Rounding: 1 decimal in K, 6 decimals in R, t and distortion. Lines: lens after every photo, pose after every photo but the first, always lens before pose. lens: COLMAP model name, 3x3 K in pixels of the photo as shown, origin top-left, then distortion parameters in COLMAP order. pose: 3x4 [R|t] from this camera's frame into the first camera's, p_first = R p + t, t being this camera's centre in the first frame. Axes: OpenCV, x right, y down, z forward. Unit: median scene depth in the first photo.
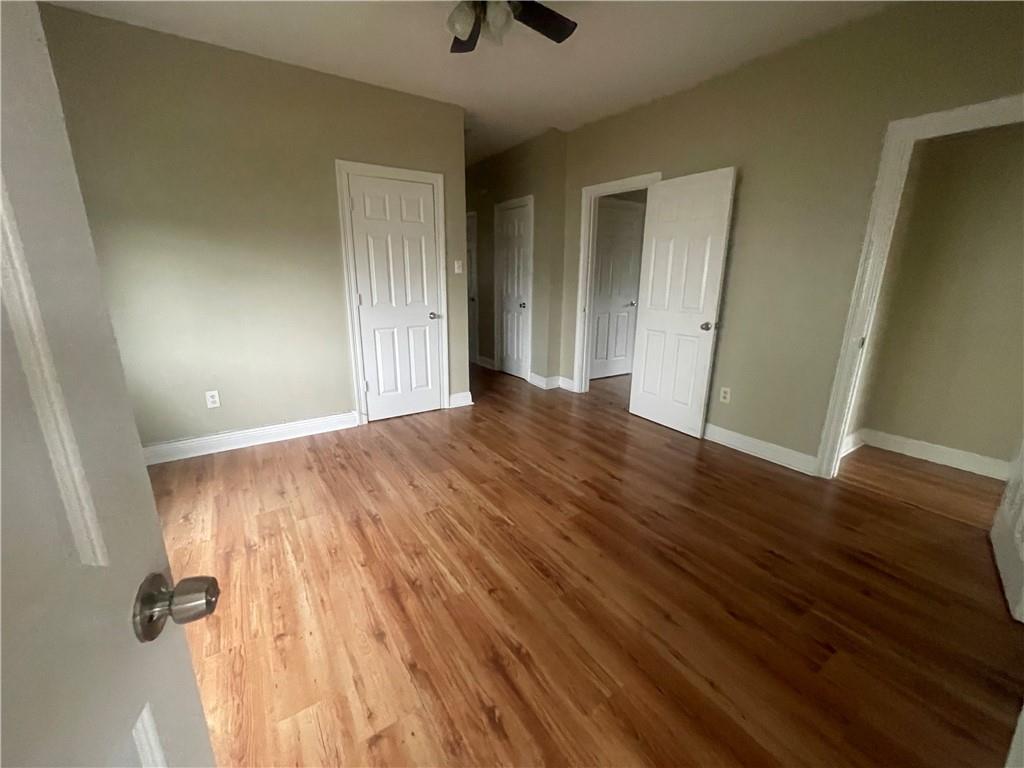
lens RADIAL K [[417.8, 0, 509.3], [0, 417.8, 380.5], [0, 0, 1]] dist [-0.000392, -0.000065]
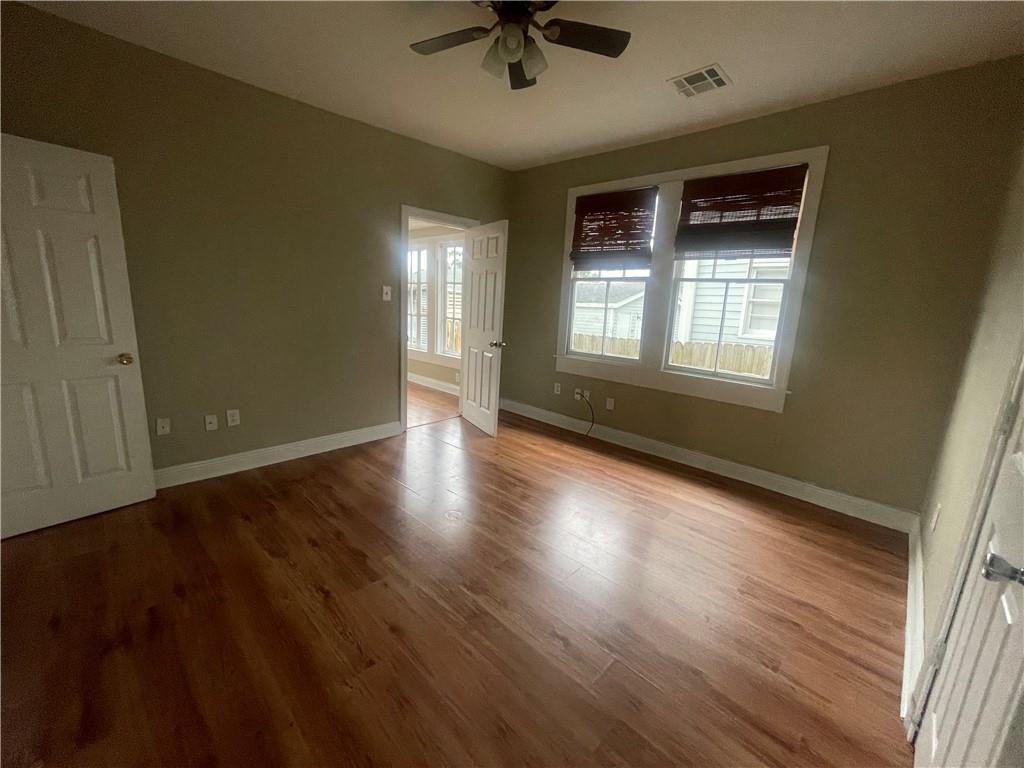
lens RADIAL K [[414.9, 0, 507.5], [0, 414.9, 383.1], [0, 0, 1]] dist [0.001496, 0.000185]
pose [[-0.977541, -0.005052, -0.210683, 0.126669], [-0.097295, 0.897613, 0.429913, -0.484178], [0.186940, 0.440756, -0.877945, 1.812606]]
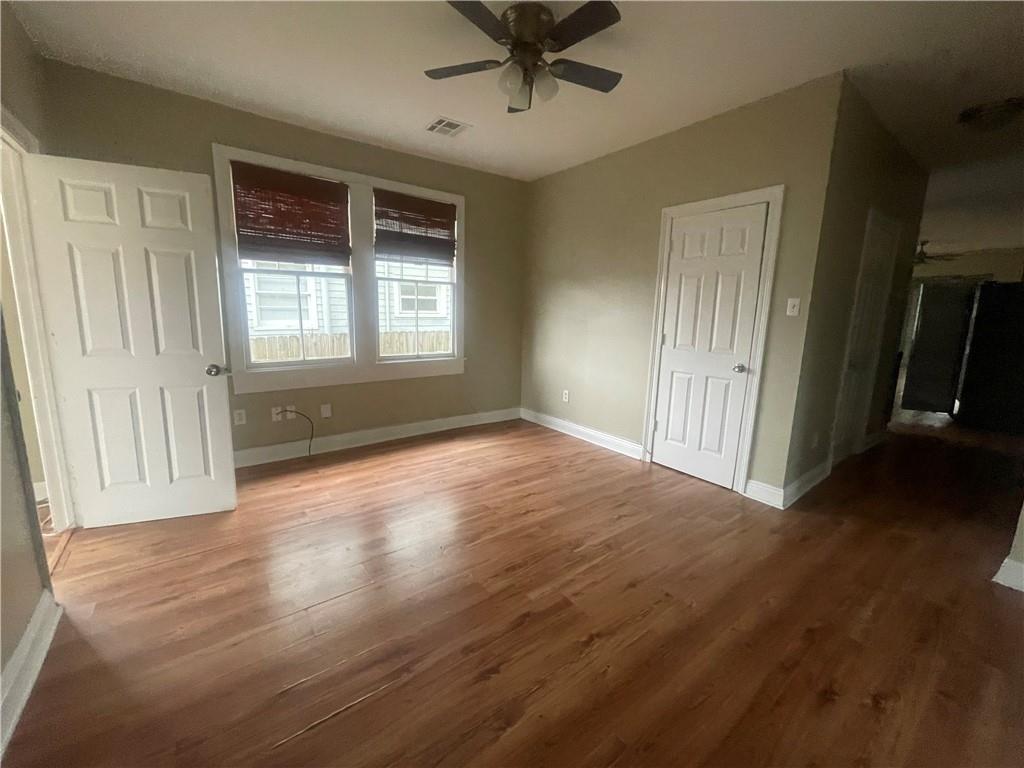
lens RADIAL K [[417.8, 0, 509.3], [0, 417.8, 380.5], [0, 0, 1]] dist [-0.000392, -0.000065]
pose [[0.052850, 0.168208, -0.984334, 0.950539], [-0.265887, 0.952499, 0.148492, -0.228187], [0.962554, 0.253874, 0.095064, 0.875452]]
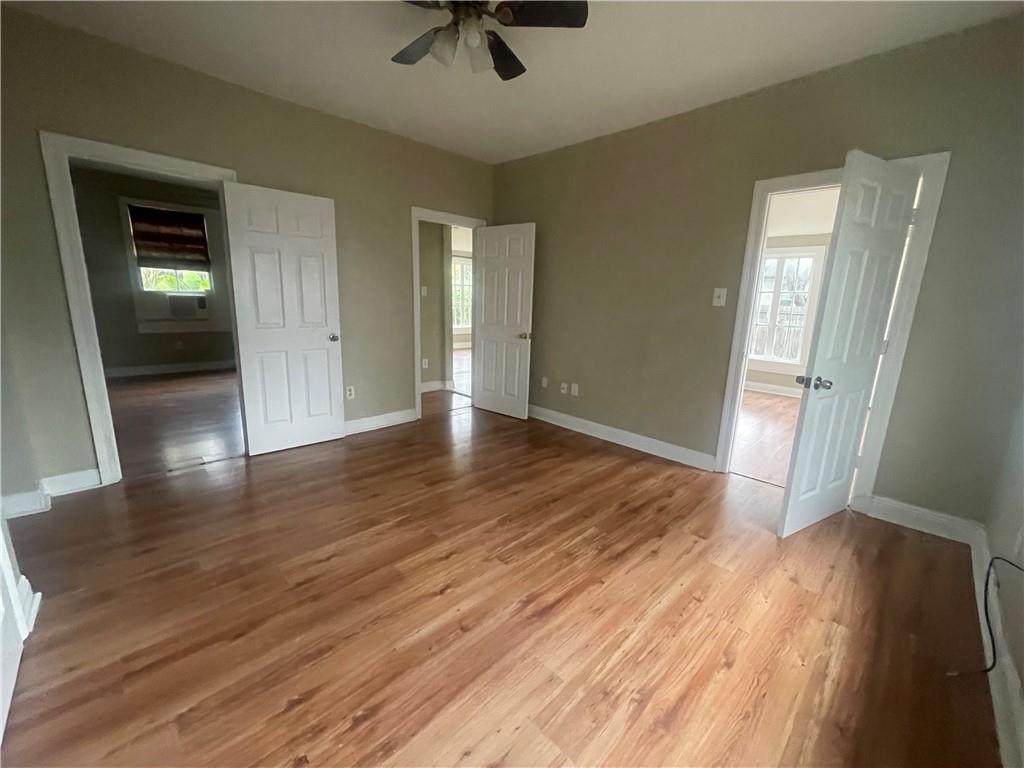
lens RADIAL K [[420.6, 0, 511.7], [0, 420.6, 379.3], [0, 0, 1]] dist [-0.000524, -0.000189]
pose [[-0.192653, -0.210091, 0.958513, -1.000429], [0.214359, 0.944209, 0.250040, -0.285189], [-0.957567, 0.253637, -0.136870, 1.026386]]
